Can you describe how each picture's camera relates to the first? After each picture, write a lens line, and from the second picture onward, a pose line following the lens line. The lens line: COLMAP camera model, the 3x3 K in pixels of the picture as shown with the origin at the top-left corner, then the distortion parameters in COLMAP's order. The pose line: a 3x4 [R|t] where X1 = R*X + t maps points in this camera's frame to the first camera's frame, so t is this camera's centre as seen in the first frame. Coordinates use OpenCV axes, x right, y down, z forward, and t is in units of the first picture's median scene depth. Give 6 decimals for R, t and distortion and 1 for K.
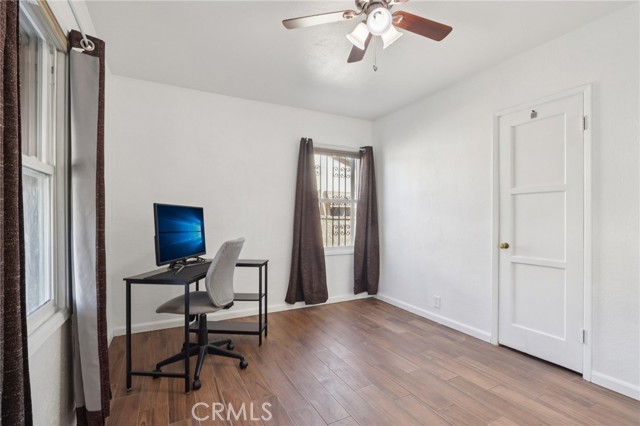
lens RADIAL K [[298.6, 0, 318.5], [0, 298.6, 219.7], [0, 0, 1]] dist [-0.016346, 0.000522]
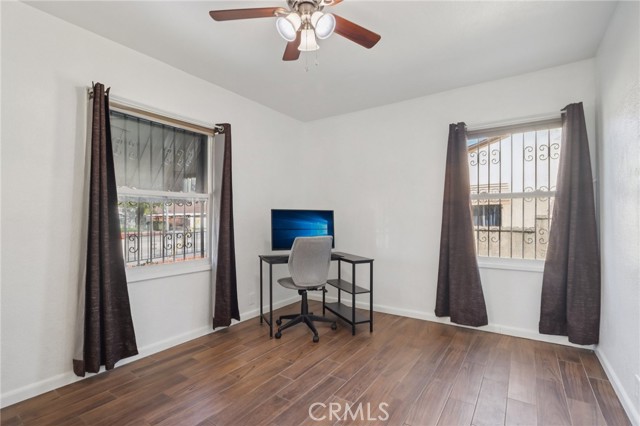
lens RADIAL K [[298.6, 0, 318.5], [0, 298.6, 219.7], [0, 0, 1]] dist [-0.016346, 0.000522]
pose [[0.466904, 0.002606, -0.884304, 0.511005], [-0.006139, 0.999981, -0.000294, -0.000406], [0.884287, 0.005566, 0.466911, 0.269934]]
